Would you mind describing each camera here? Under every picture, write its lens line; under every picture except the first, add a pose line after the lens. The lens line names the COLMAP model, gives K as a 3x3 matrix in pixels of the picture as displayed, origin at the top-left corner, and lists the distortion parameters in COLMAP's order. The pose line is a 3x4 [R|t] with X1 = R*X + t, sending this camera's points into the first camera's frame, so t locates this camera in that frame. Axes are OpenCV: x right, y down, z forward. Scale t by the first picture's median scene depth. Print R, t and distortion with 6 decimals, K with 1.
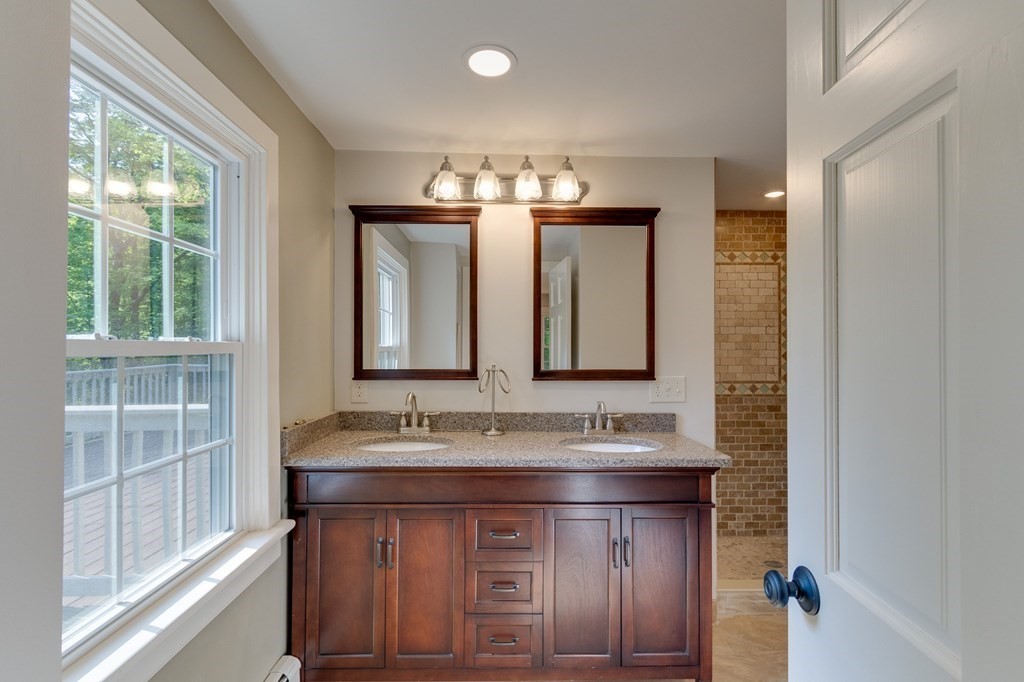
lens RADIAL K [[467.1, 0, 516.8], [0, 467.1, 348.9], [0, 0, 1]] dist [-0.004593, -0.000310]
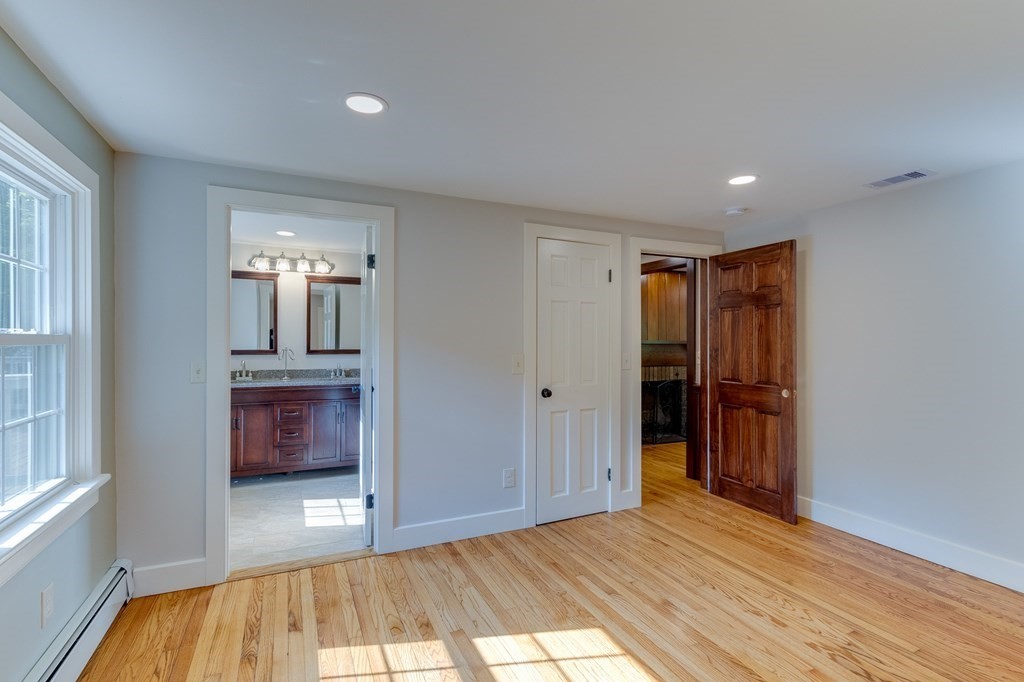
lens RADIAL K [[467.1, 0, 518.3], [0, 467.1, 334.3], [0, 0, 1]] dist [-0.004593, -0.000310]
pose [[0.912566, 0.001435, 0.408928, 0.047473], [0.000580, 0.999988, -0.004804, -0.014683], [-0.408930, 0.004621, 0.912554, -1.381733]]
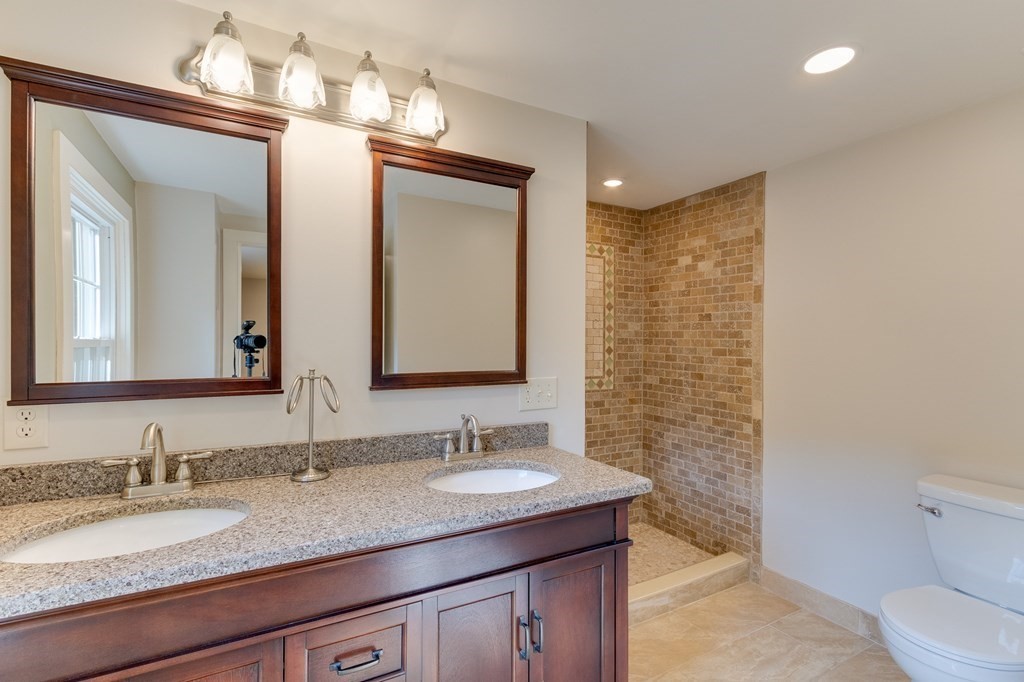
lens RADIAL K [[467.1, 0, 510.5], [0, 467.1, 345.8], [0, 0, 1]] dist [-0.004593, -0.000310]
pose [[0.891616, -0.000600, 0.452793, -0.093244], [-0.002877, 0.999971, 0.006990, -0.002486], [-0.452784, -0.007535, 0.891589, 0.303277]]
